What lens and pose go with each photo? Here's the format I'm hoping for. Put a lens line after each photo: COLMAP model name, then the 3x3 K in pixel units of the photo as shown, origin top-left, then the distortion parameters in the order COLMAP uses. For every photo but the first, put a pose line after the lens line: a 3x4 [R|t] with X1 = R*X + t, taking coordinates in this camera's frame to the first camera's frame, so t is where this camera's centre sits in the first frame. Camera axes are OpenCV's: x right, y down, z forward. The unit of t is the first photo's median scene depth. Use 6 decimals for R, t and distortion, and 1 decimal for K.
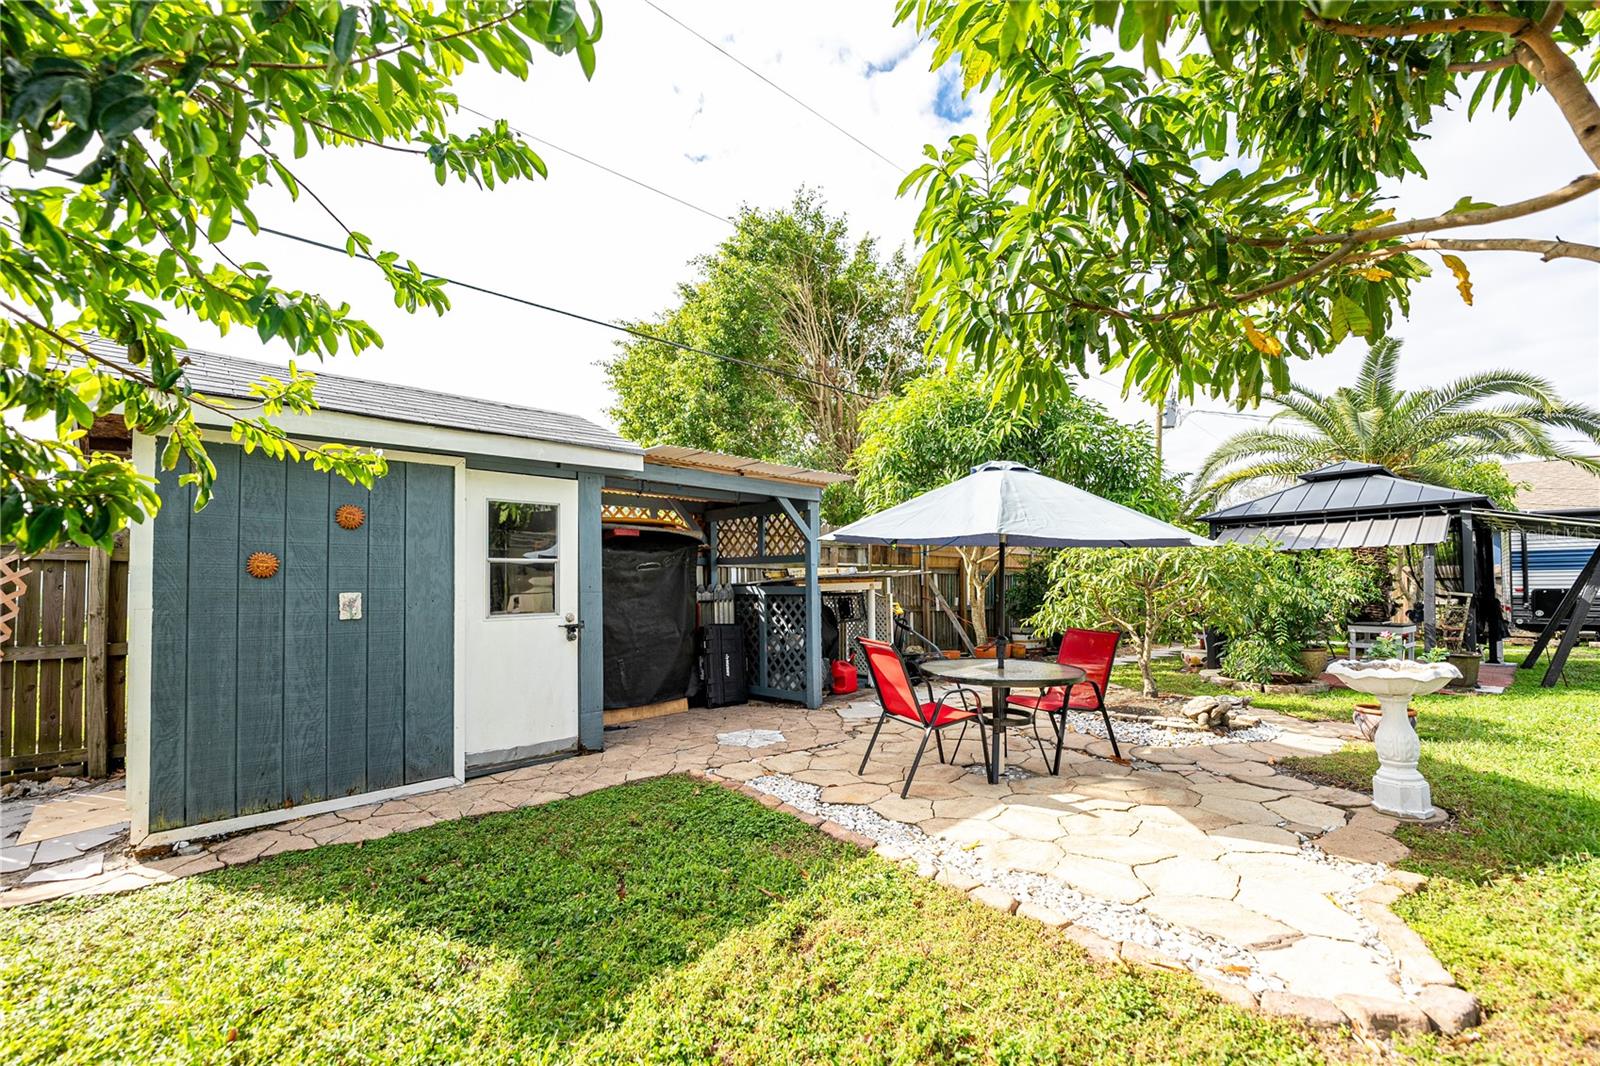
lens RADIAL K [[655.6, 0, 802.2], [0, 655.6, 570.8], [0, 0, 1]] dist [-0.002149, -0.000190]
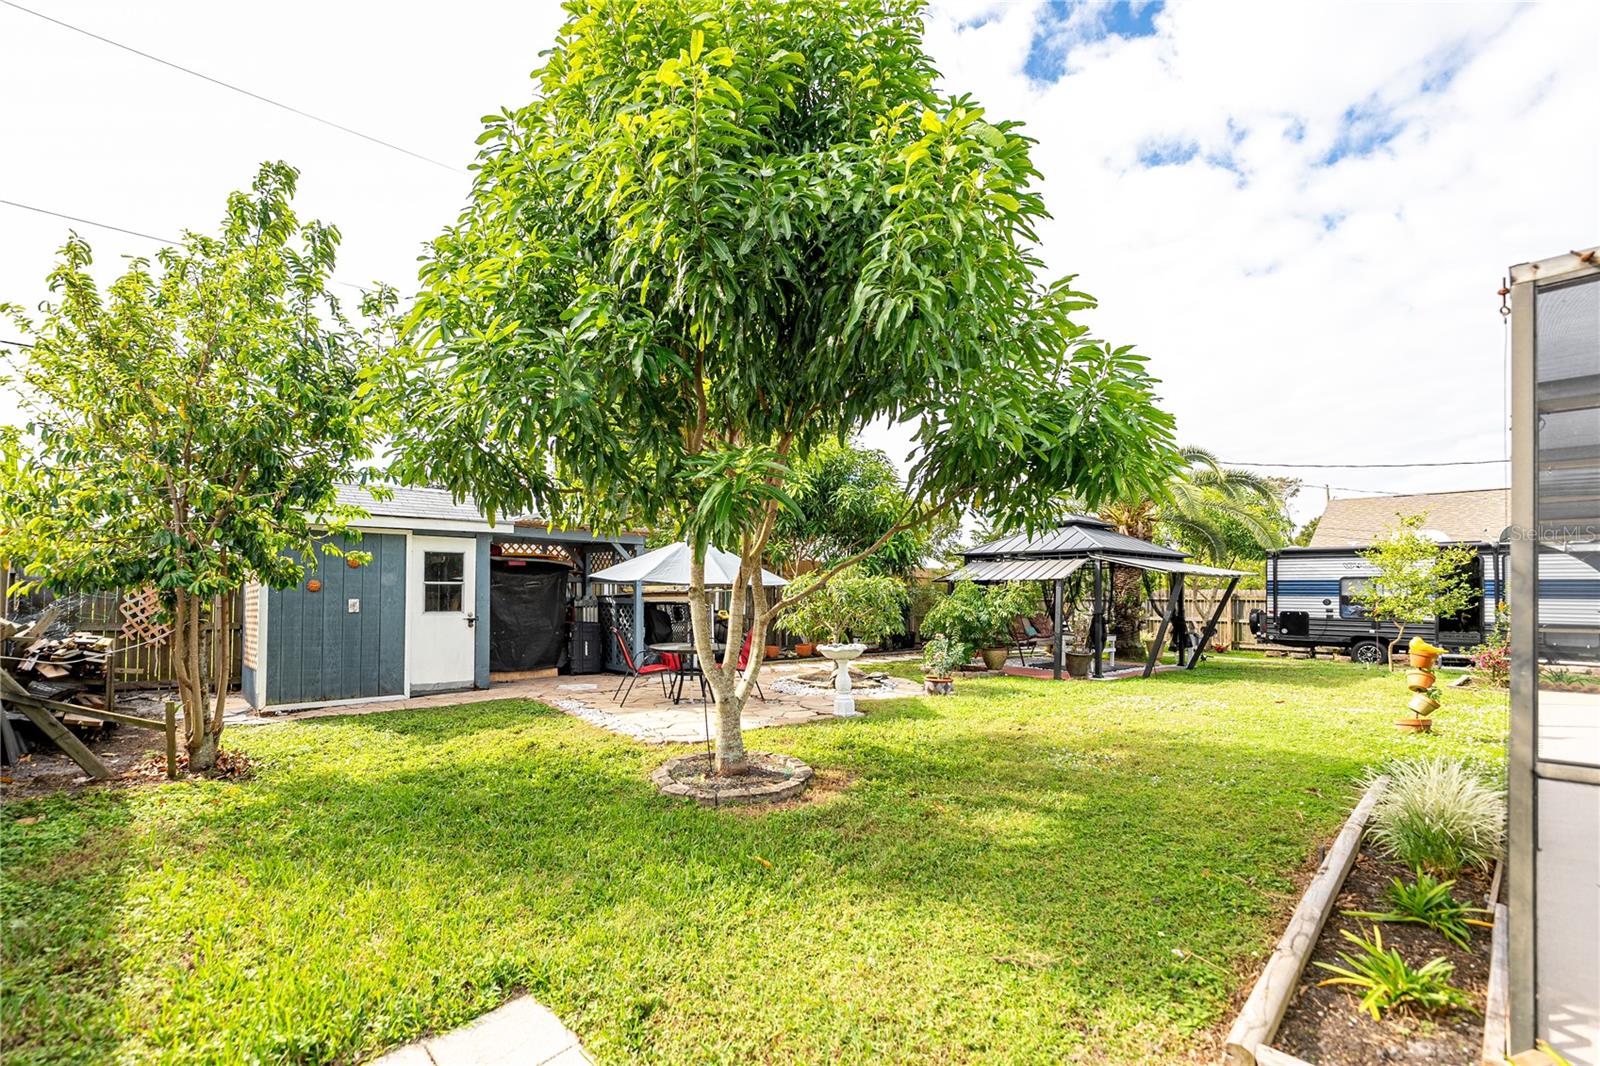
lens RADIAL K [[728.9, 0, 795.1], [0, 728.9, 578.6], [0, 0, 1]] dist [-0.001144, -0.000081]
pose [[0.998960, 0.019647, -0.041141, 0.575831], [-0.019425, 0.999795, 0.005793, -0.052465], [0.041246, -0.004988, 0.999137, -0.898954]]
